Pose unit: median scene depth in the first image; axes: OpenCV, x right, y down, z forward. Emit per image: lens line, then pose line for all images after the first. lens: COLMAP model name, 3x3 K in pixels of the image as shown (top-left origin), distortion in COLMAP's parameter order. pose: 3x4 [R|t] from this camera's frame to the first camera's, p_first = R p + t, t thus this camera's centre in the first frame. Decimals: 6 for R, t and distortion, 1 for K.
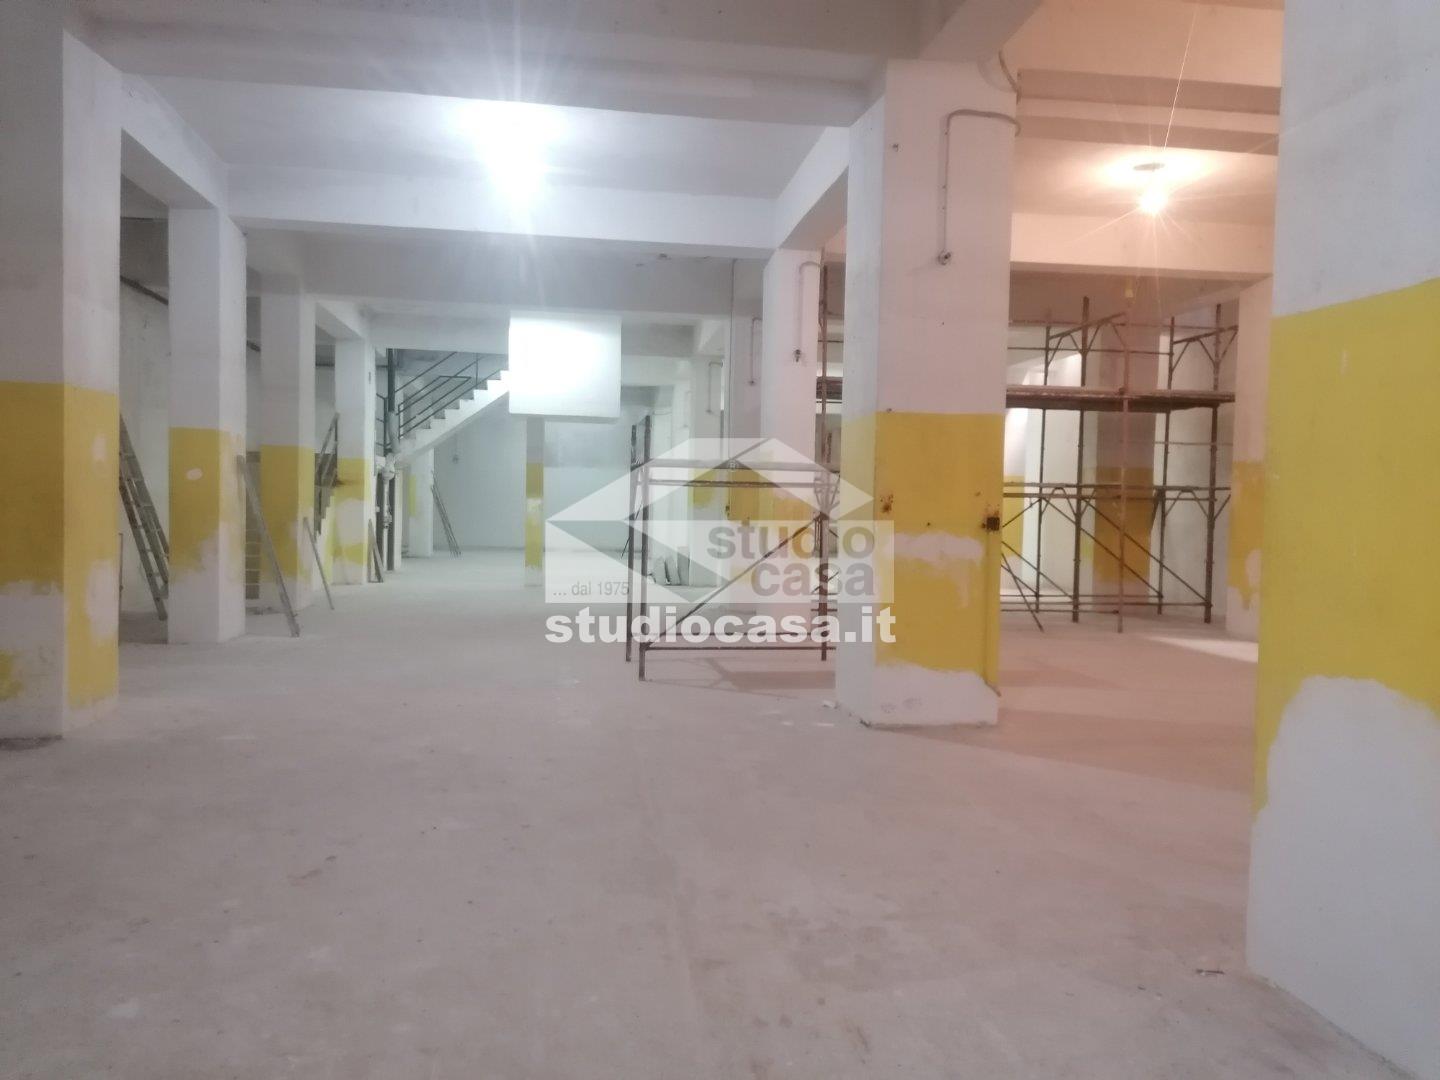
lens RADIAL K [[1096.3, 0, 720.0], [0, 1096.3, 540.0], [0, 0, 1]] dist [0.028117, -0.001825]
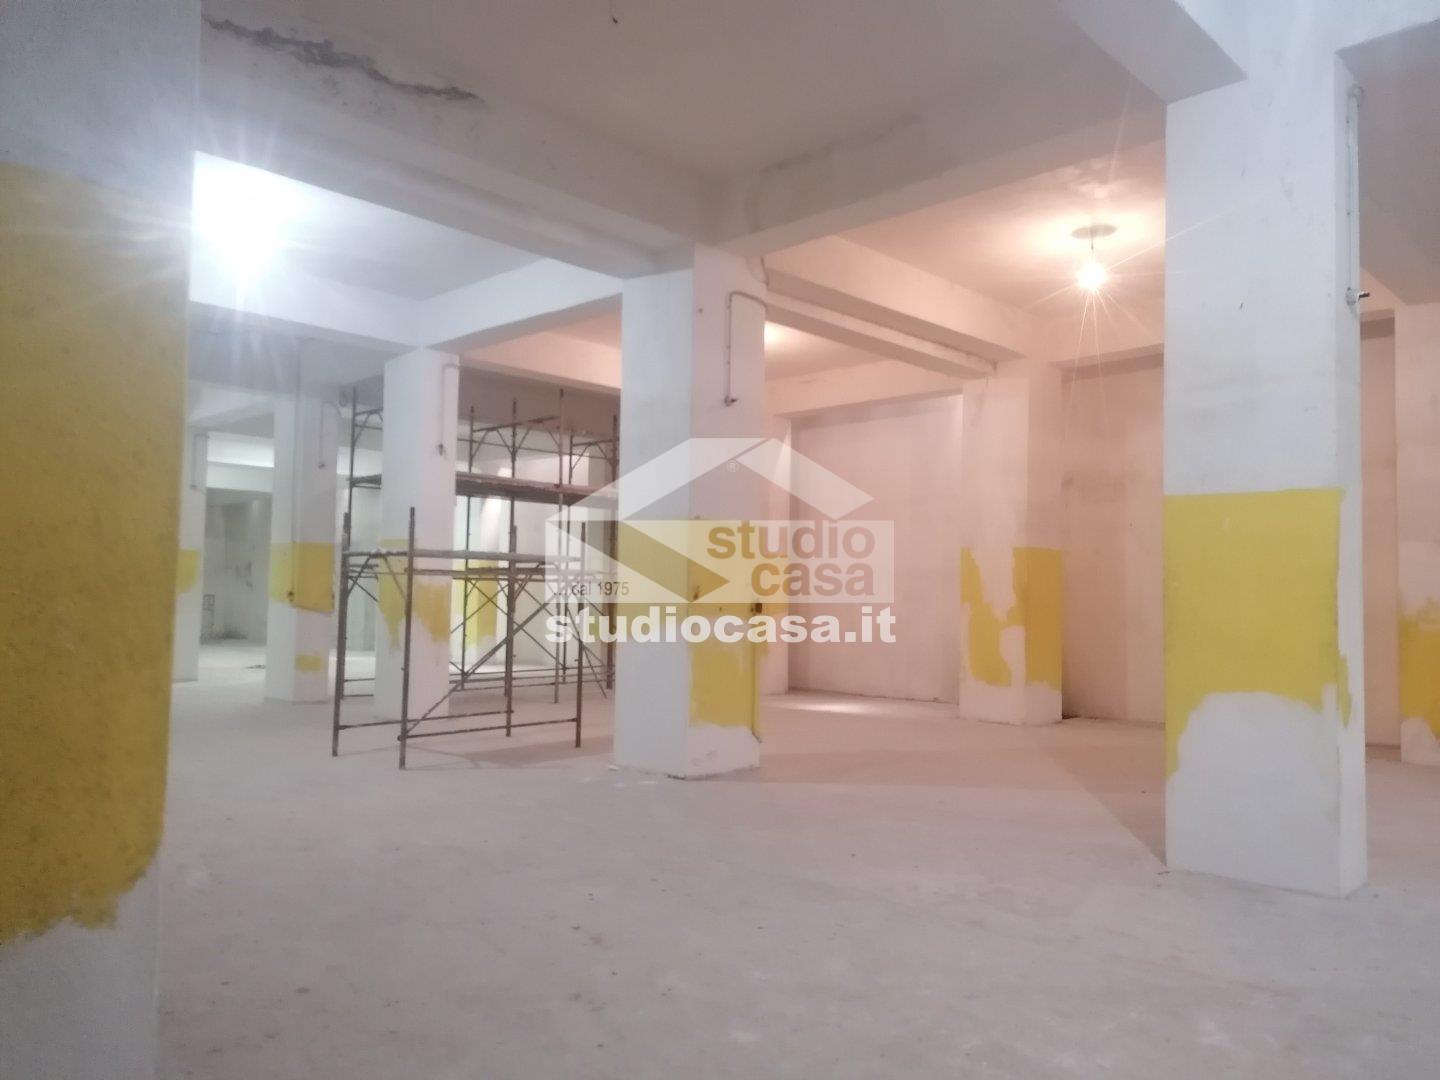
lens RADIAL K [[1111.6, 0, 720.0], [0, 1111.6, 540.0], [0, 0, 1]] dist [0.000884, 0.001294]
pose [[0.773415, 0.019437, 0.633602, -0.444415], [0.023262, 0.997986, -0.059011, -0.013949], [-0.633473, 0.060379, 0.771405, 0.013646]]
